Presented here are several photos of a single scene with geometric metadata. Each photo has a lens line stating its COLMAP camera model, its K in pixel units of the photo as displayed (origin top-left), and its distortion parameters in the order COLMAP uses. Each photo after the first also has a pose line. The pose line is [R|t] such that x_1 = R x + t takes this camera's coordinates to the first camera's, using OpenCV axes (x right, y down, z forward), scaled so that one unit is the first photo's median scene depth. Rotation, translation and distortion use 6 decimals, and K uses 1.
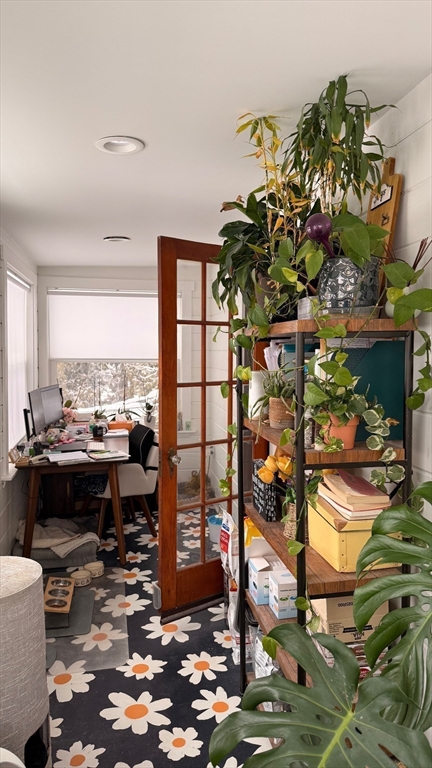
lens RADIAL K [[535.9, 0, 216.3], [0, 535.9, 383.2], [0, 0, 1]] dist [-0.001833, -0.000930]
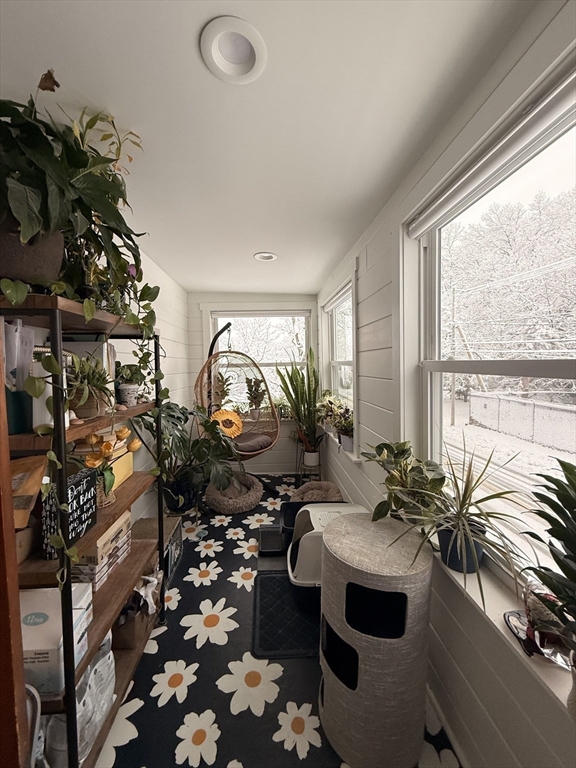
lens RADIAL K [[304.1, 0, 287.0], [0, 304.1, 380.8], [0, 0, 1]] dist [-0.000181, -0.000053]
pose [[-0.992853, -0.048259, 0.109152, -0.318757], [-0.035806, 0.992915, 0.113300, -0.083296], [-0.113847, 0.108581, -0.987547, 1.775630]]
